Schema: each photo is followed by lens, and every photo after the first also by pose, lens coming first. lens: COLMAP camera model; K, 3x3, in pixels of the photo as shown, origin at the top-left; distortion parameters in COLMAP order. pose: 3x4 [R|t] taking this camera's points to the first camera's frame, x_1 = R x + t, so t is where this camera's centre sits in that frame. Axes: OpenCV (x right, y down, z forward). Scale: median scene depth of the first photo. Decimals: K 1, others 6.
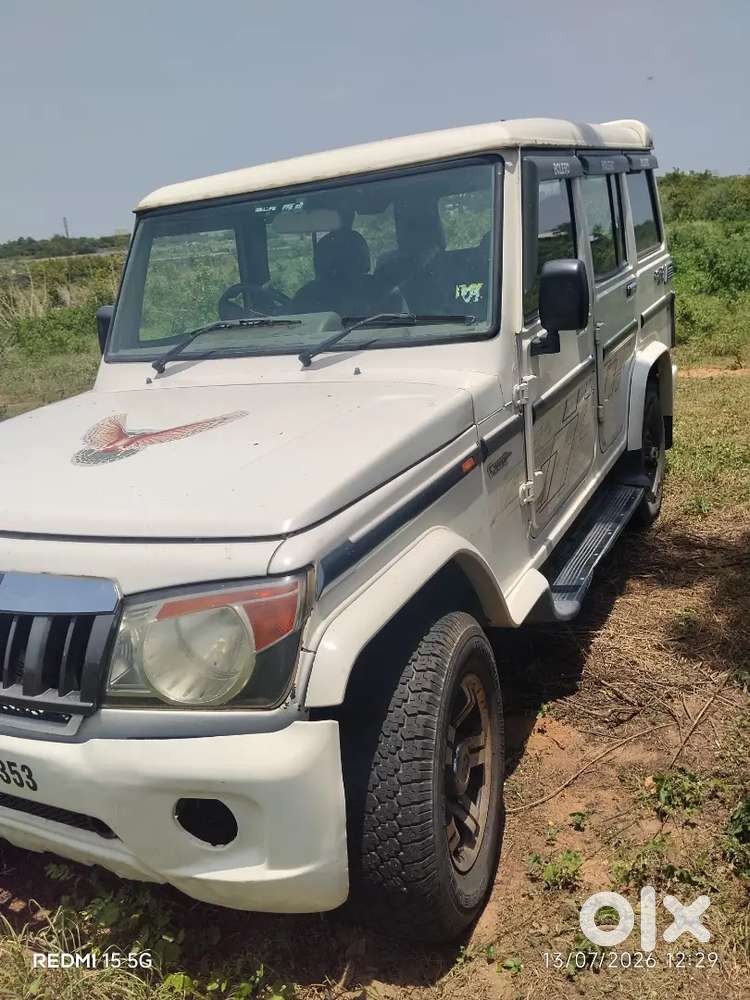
lens RADIAL K [[831.5, 0, 375.0], [0, 831.5, 500.0], [0, 0, 1]] dist [-0.002290, 0.574236]
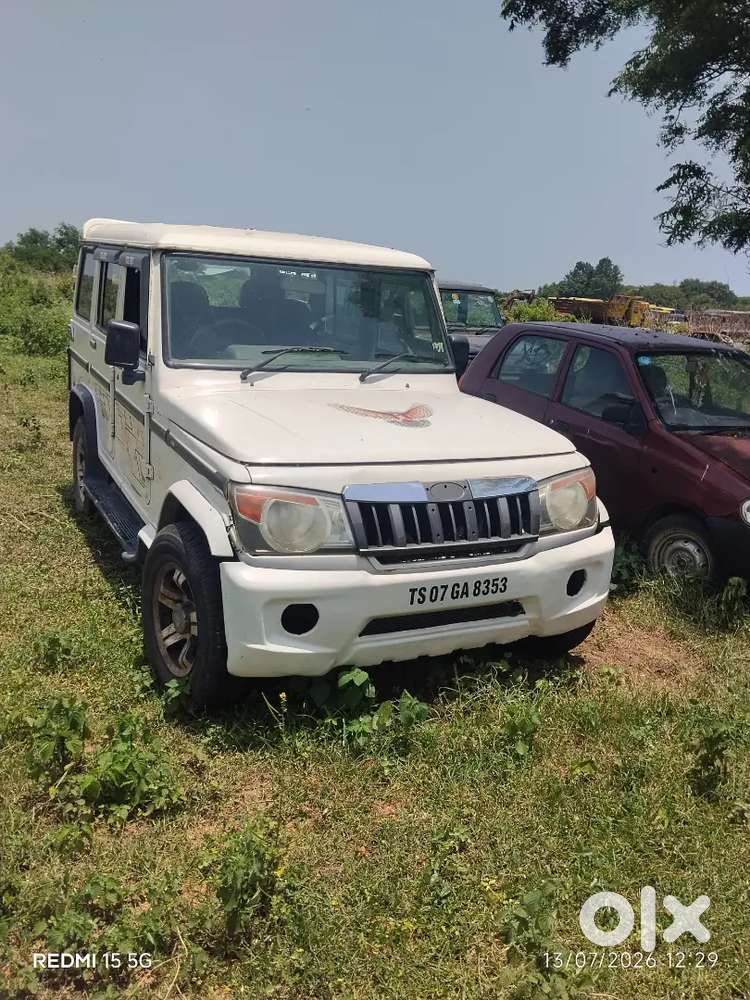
lens RADIAL K [[850.7, 0, 375.0], [0, 850.7, 500.0], [0, 0, 1]] dist [0.080532, -0.180998]
pose [[0.575367, -0.039424, 0.816945, -2.111459], [0.111272, 0.993324, -0.030432, 0.169893], [-0.810291, 0.108412, 0.575912, 0.133967]]
